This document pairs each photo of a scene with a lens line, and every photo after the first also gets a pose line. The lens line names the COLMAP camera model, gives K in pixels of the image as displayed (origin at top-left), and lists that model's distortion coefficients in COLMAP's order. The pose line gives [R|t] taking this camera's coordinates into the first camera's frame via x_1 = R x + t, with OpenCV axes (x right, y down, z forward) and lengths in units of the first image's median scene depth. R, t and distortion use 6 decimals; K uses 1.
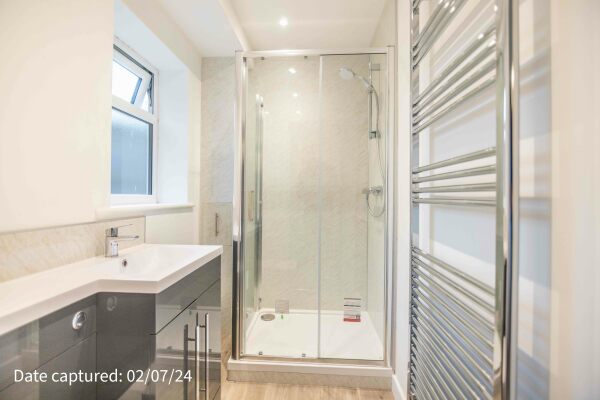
lens RADIAL K [[267.6, 0, 299.5], [0, 267.6, 197.5], [0, 0, 1]] dist [-0.017548, 0.000896]
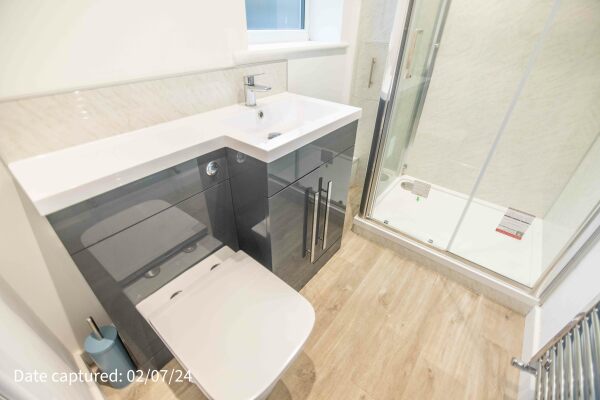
lens RADIAL K [[267.6, 0, 299.9], [0, 267.6, 195.3], [0, 0, 1]] dist [-0.017548, 0.000896]
pose [[0.821792, 0.325192, -0.467877, 0.024414], [-0.021355, 0.838143, 0.545032, -0.035433], [0.569388, -0.437911, 0.695724, 0.177745]]
